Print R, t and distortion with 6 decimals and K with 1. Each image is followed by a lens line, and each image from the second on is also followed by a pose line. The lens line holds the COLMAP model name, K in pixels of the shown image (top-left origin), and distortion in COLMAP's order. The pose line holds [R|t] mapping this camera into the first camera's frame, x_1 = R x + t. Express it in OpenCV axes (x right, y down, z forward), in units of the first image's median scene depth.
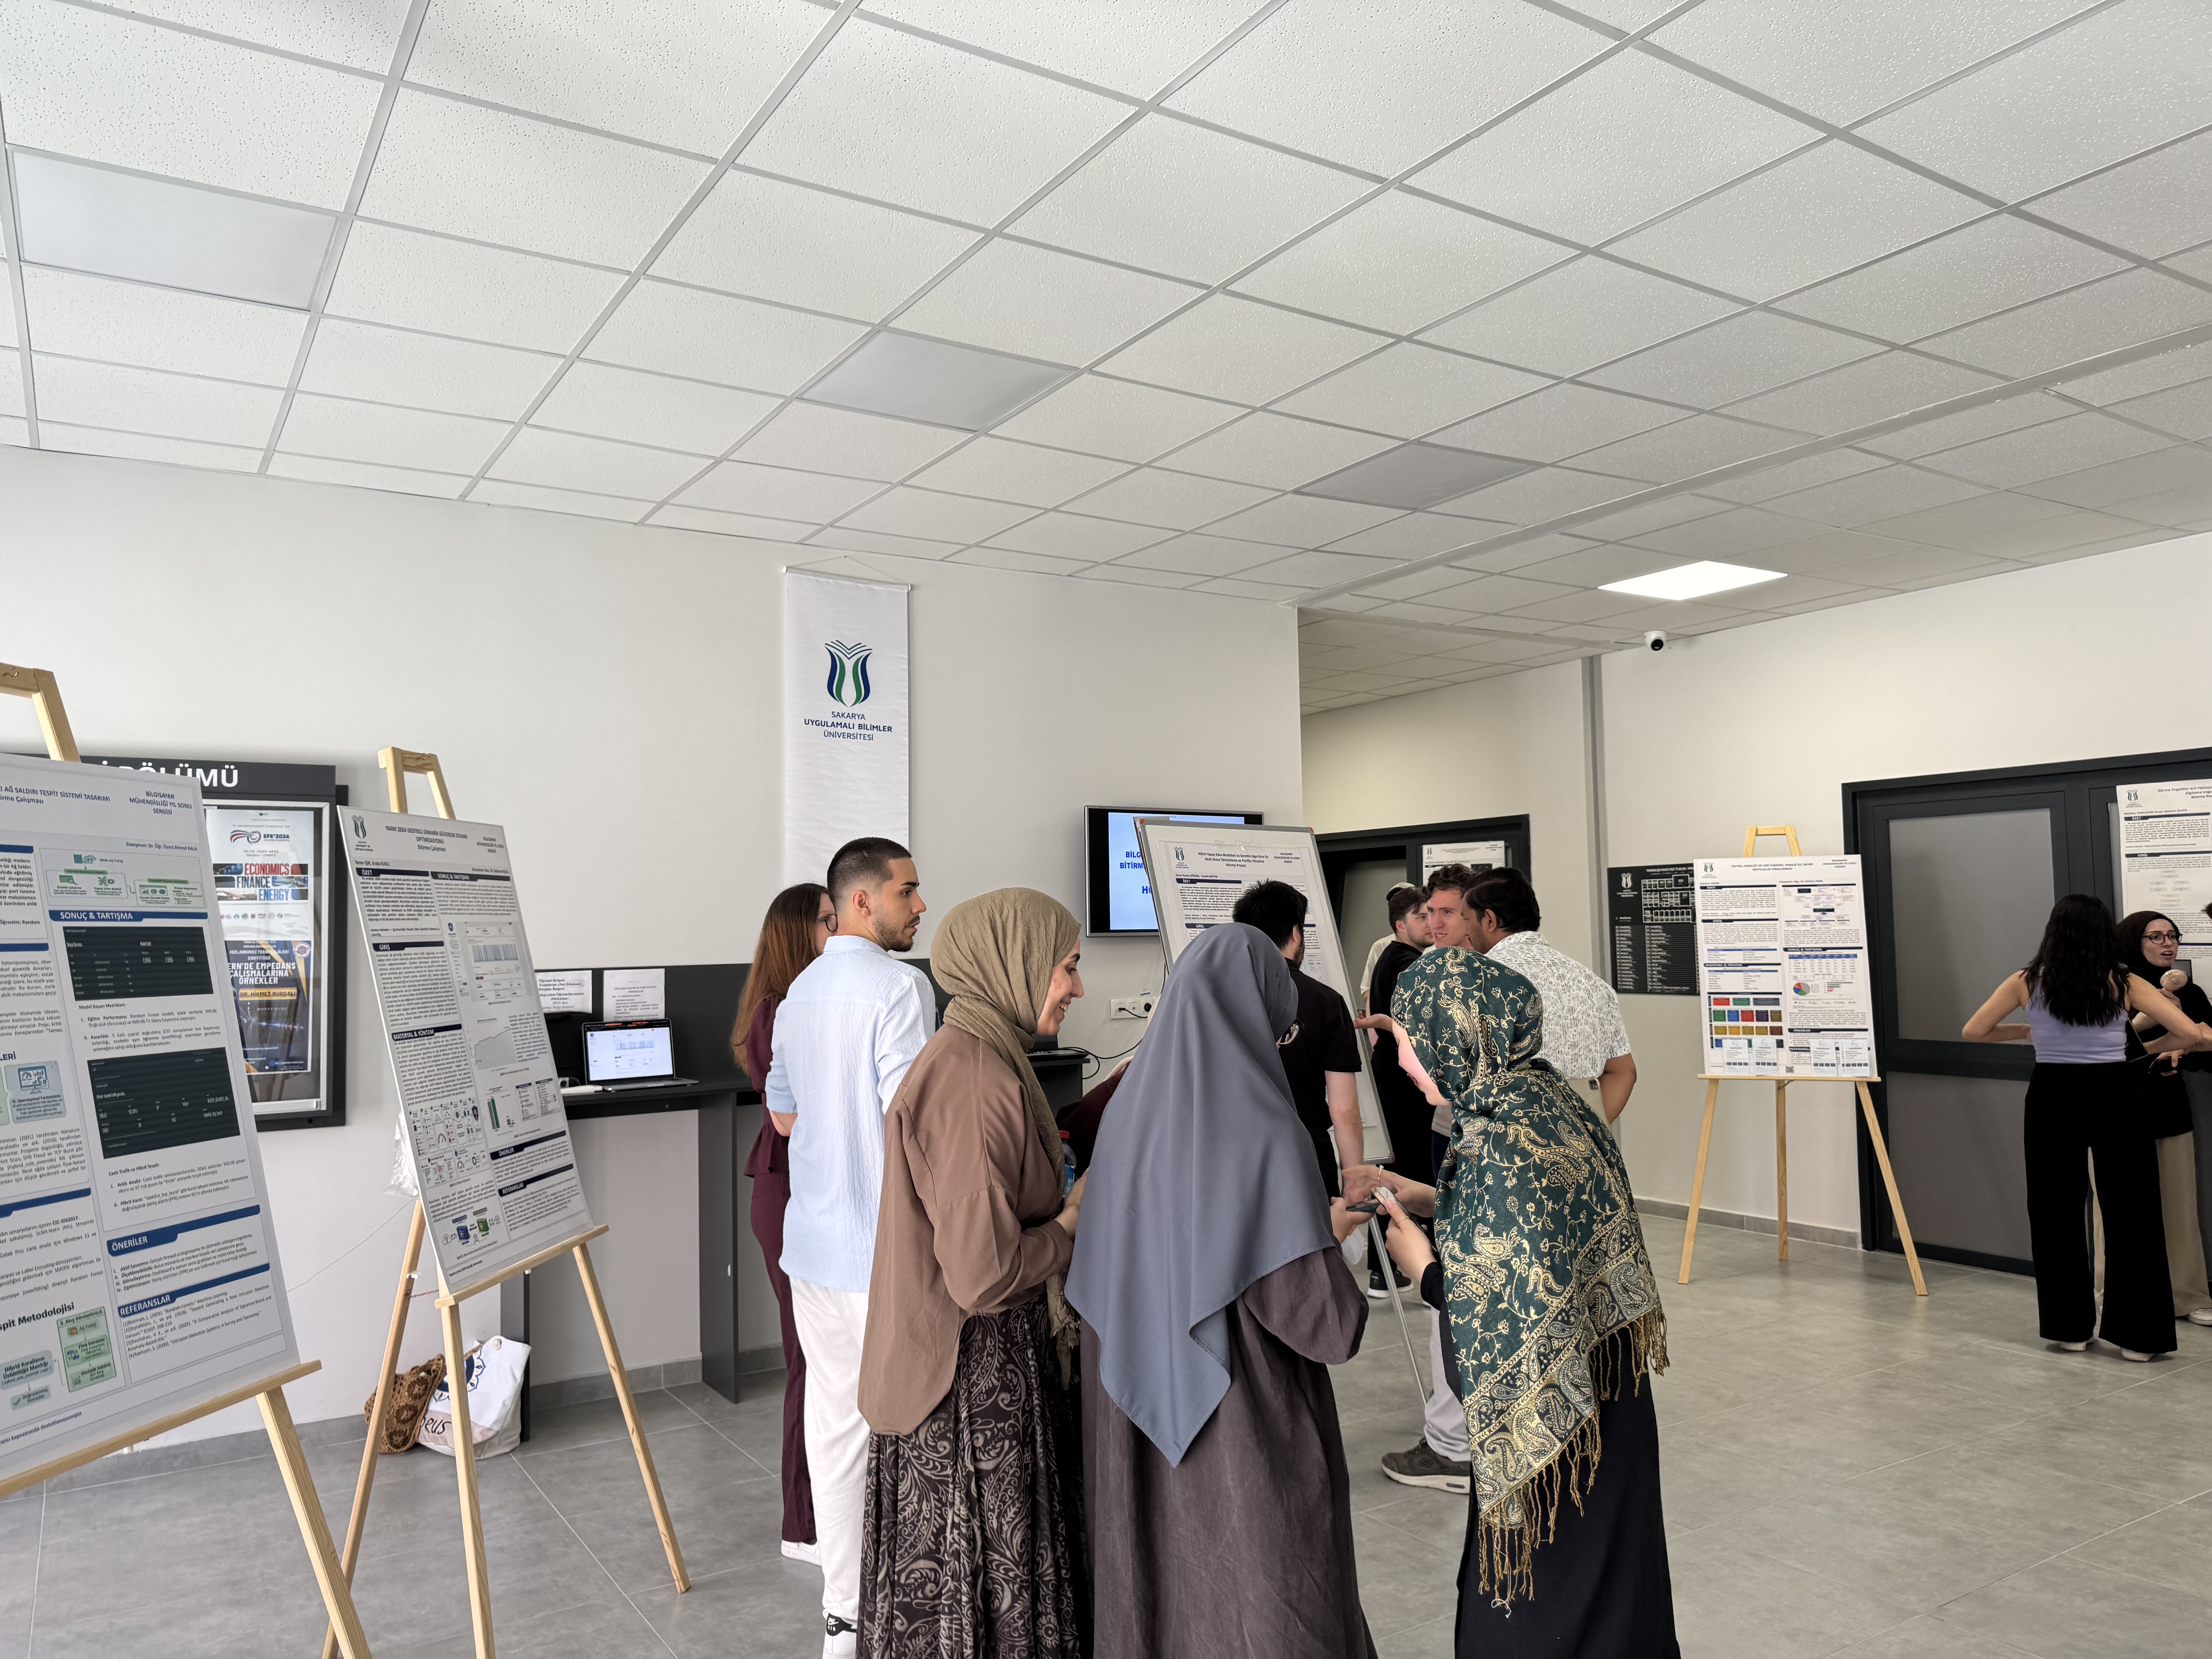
lens RADIAL K [[1579.4, 0, 1088.0], [0, 1579.4, 854.4], [0, 0, 1]] dist [0.042405, -0.038688]
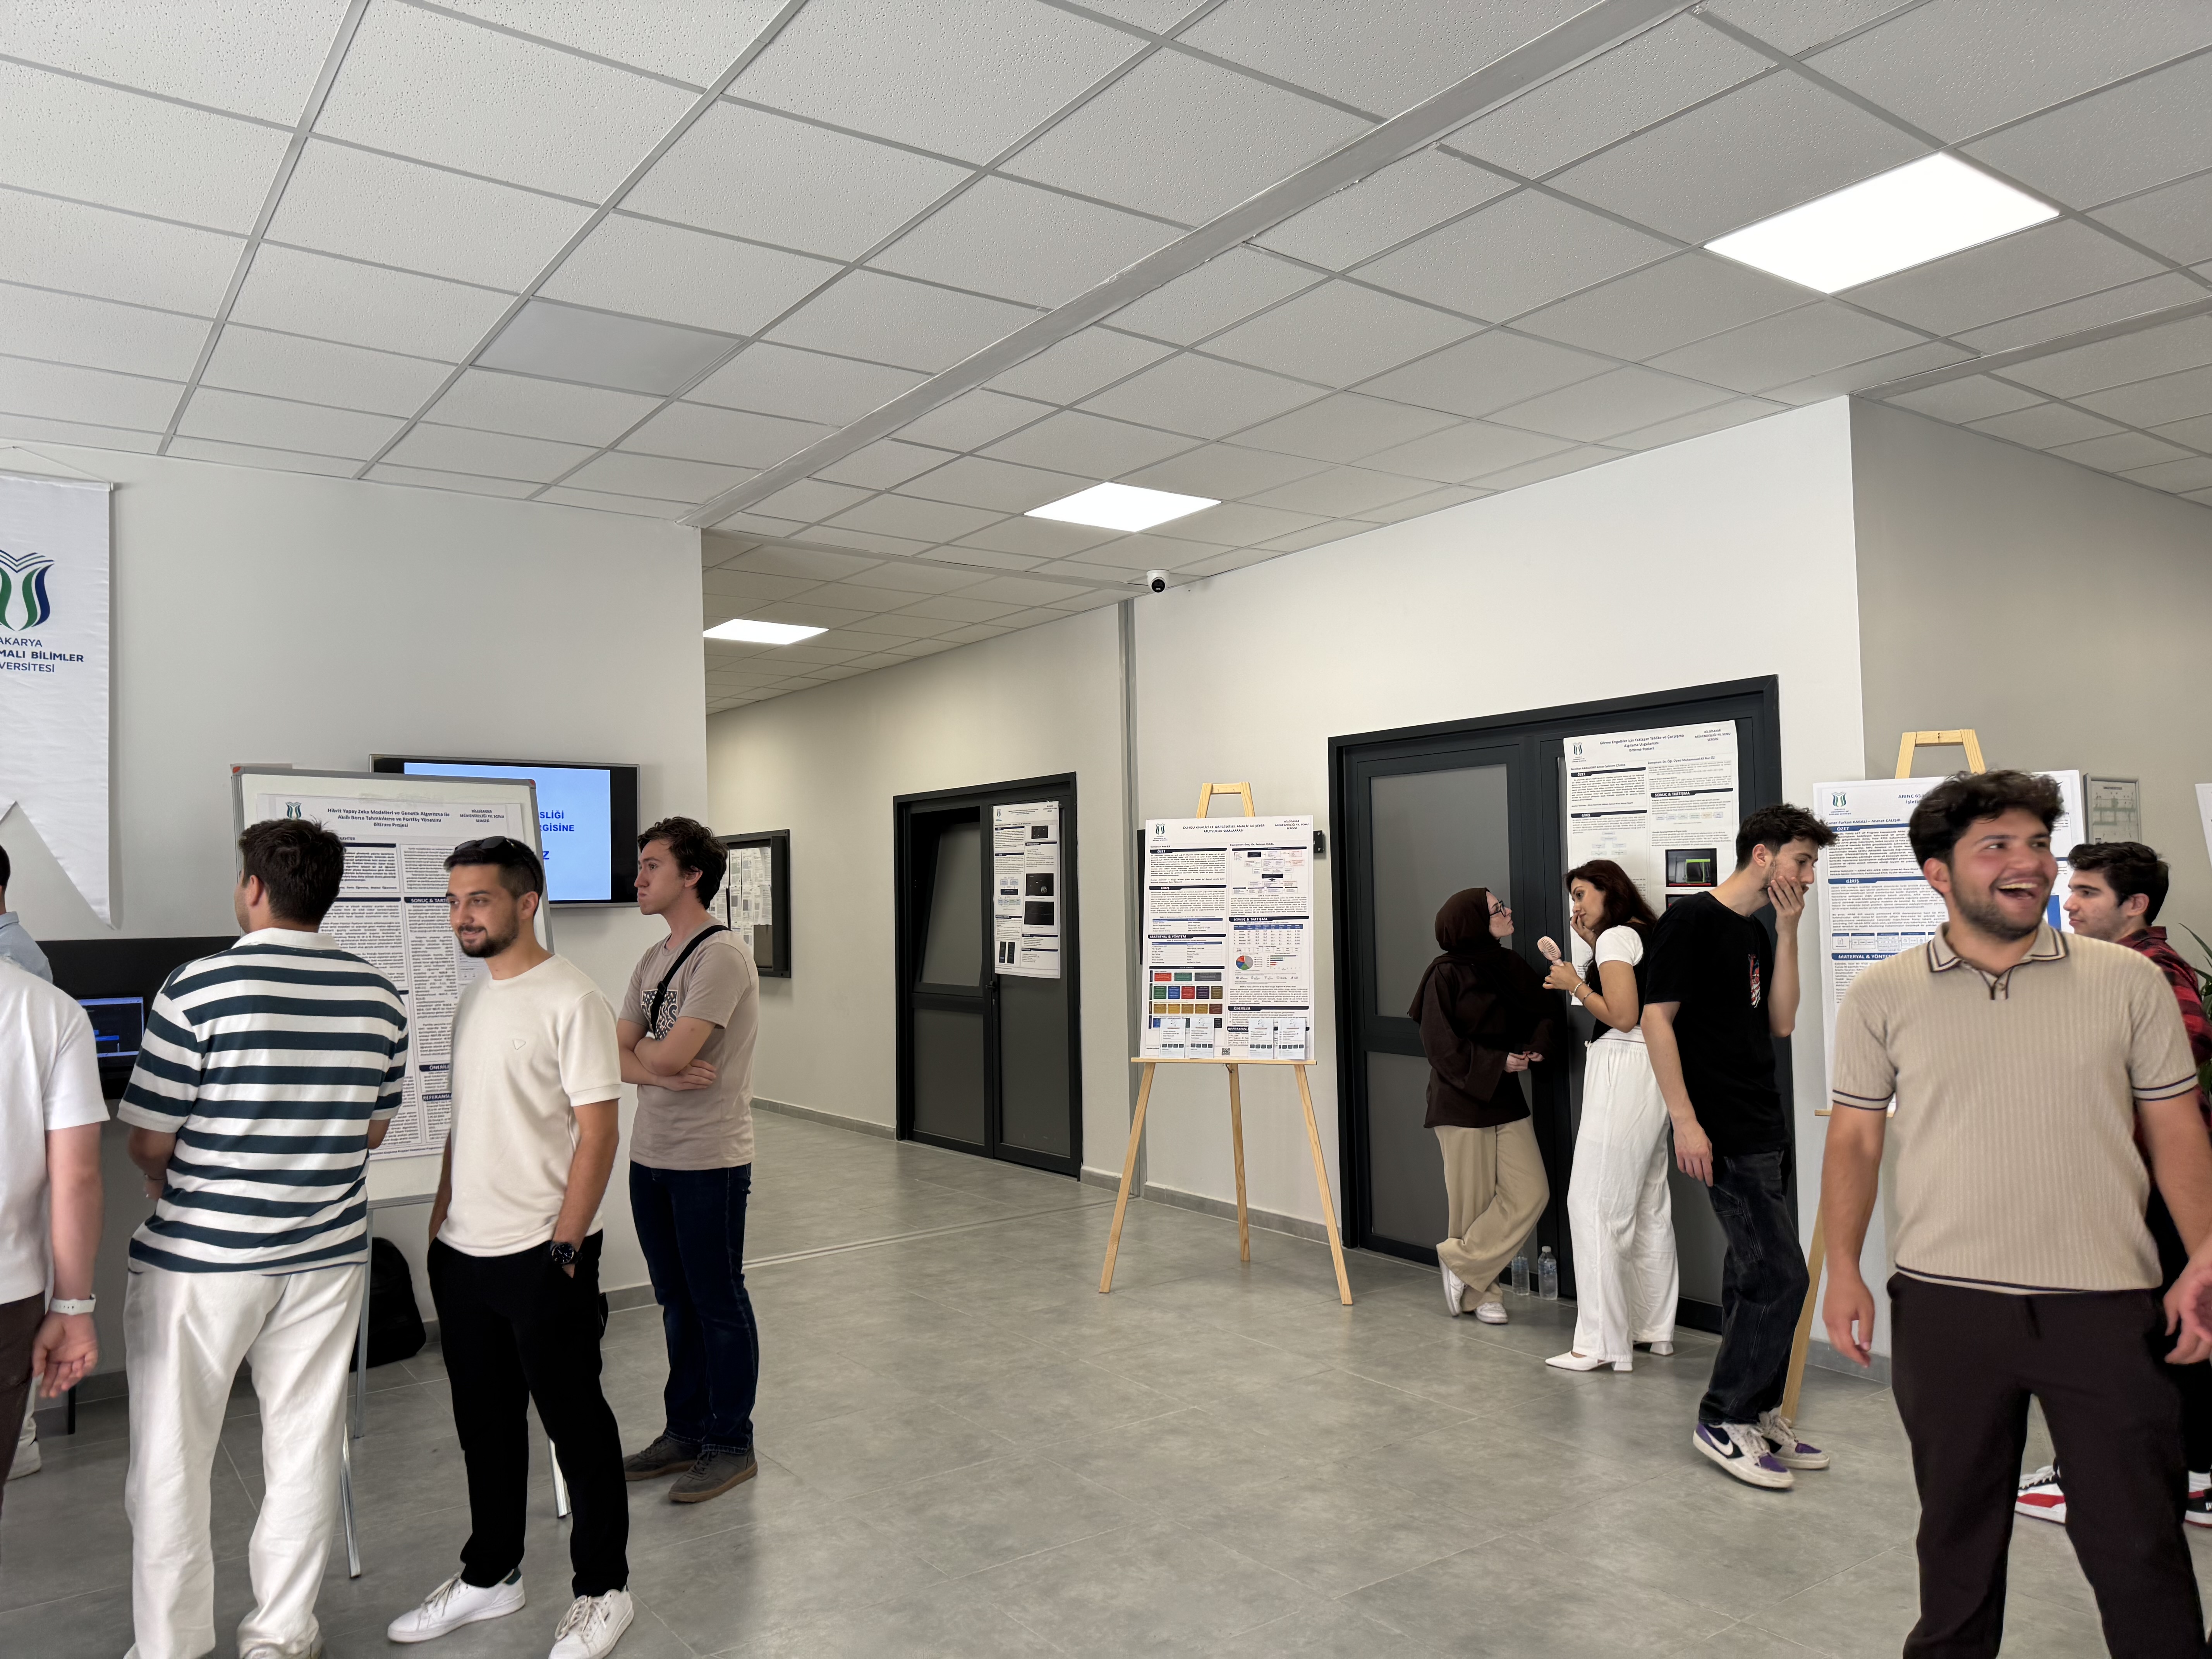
lens RADIAL K [[1579.4, 0, 1018.9], [0, 1579.4, 838.2], [0, 0, 1]] dist [0.042405, -0.038688]
pose [[0.998097, 0.001058, 0.061652, 0.265465], [-0.001793, 0.999928, 0.011872, 0.003455], [-0.061635, -0.011960, 0.998027, 0.112379]]
